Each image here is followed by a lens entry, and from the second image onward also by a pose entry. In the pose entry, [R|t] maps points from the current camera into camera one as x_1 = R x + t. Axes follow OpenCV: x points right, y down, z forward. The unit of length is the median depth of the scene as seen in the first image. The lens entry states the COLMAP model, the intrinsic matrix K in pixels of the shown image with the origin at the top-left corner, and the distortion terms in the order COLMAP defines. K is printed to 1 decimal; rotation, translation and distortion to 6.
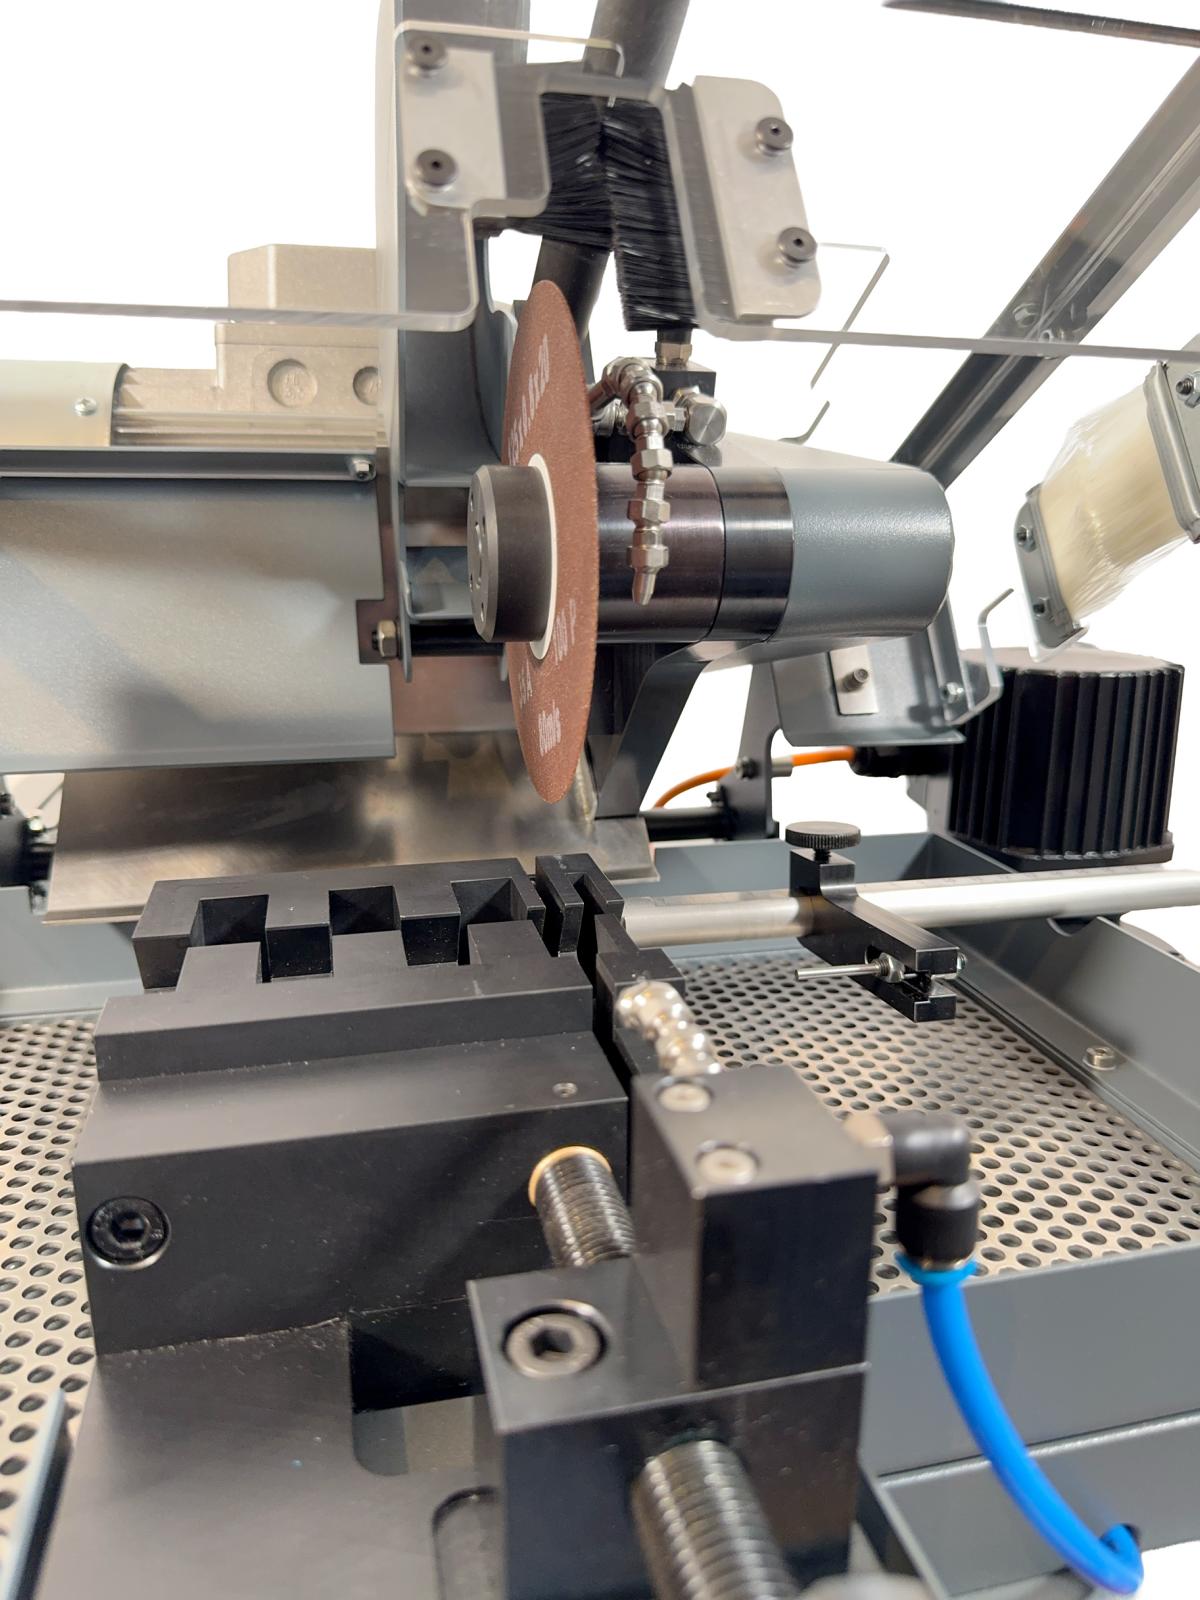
lens RADIAL K [[1204.0, 0, 600.0], [0, 1204.0, 800.0], [0, 0, 1]] dist [0.012478, -0.041152]
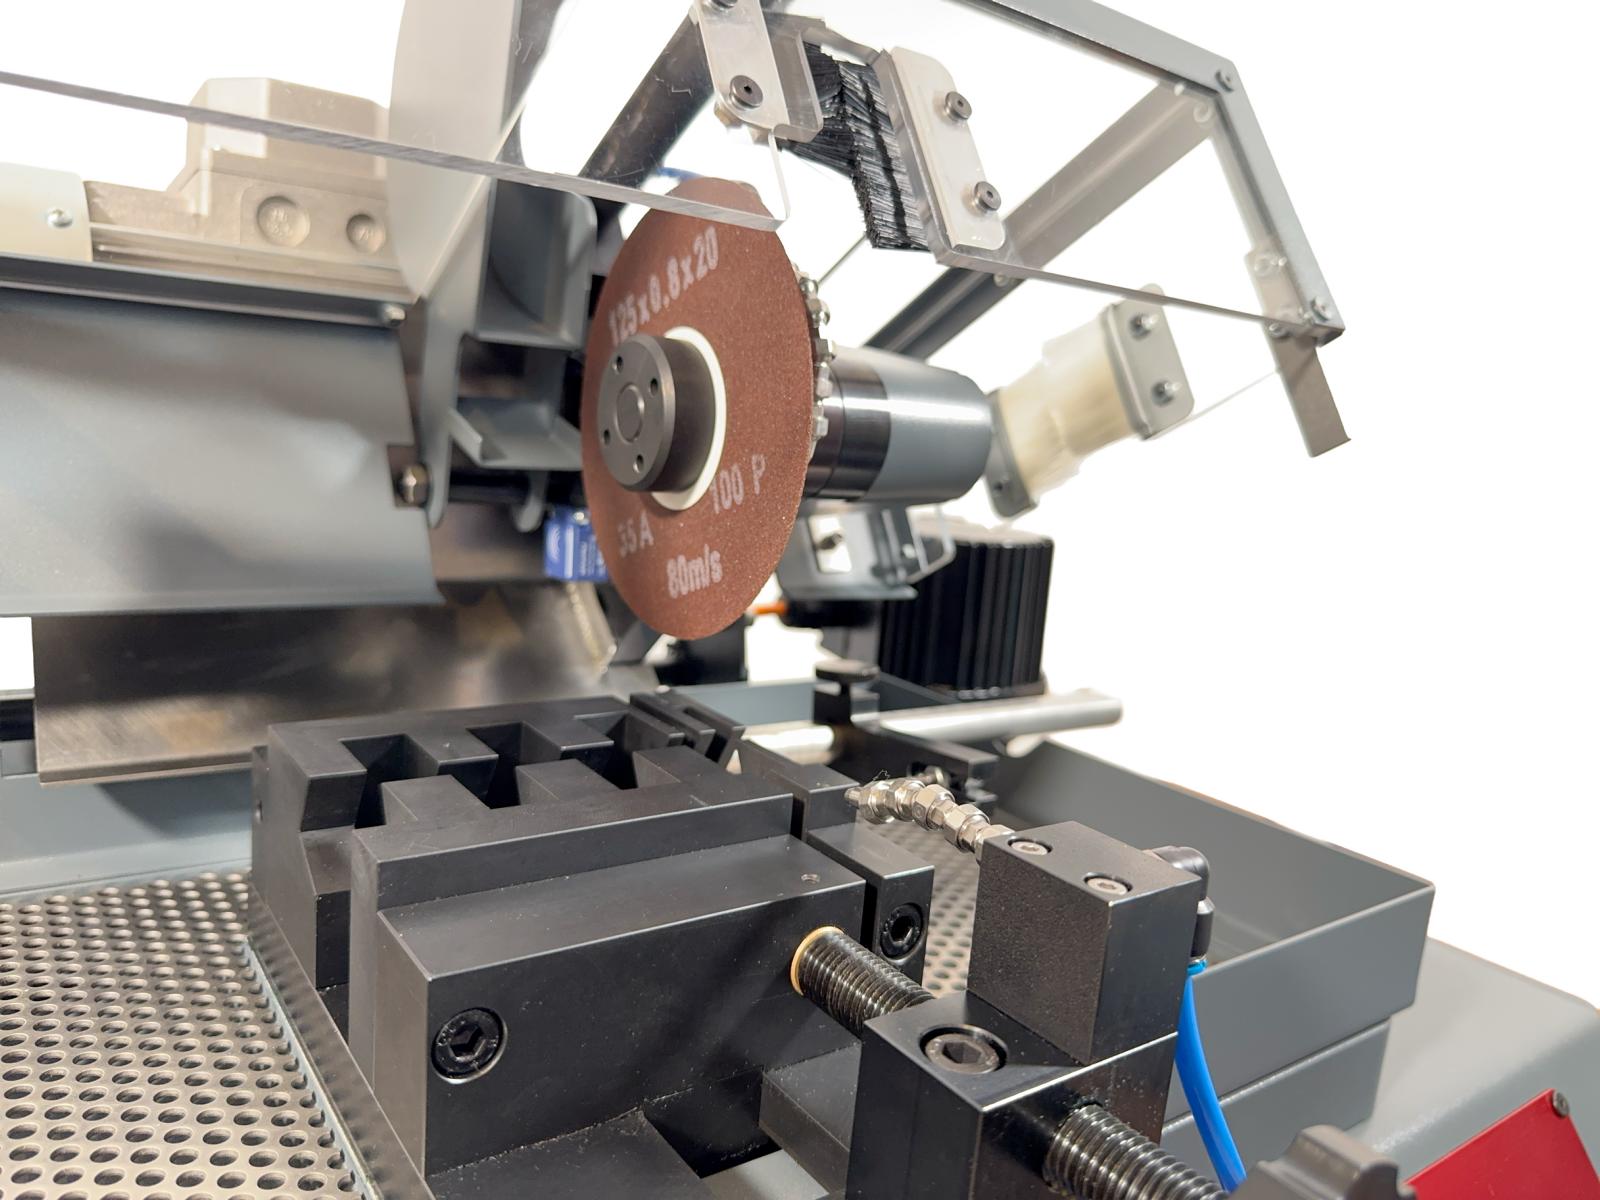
lens RADIAL K [[1204.0, 0, 800.0], [0, 1204.0, 600.0], [0, 0, 1]] dist [0.012478, -0.041152]
pose [[0.918505, 0.010632, 0.395266, -0.285162], [0.012684, 0.998332, -0.056328, 0.021818], [-0.395205, 0.056751, 0.916838, -0.040256]]
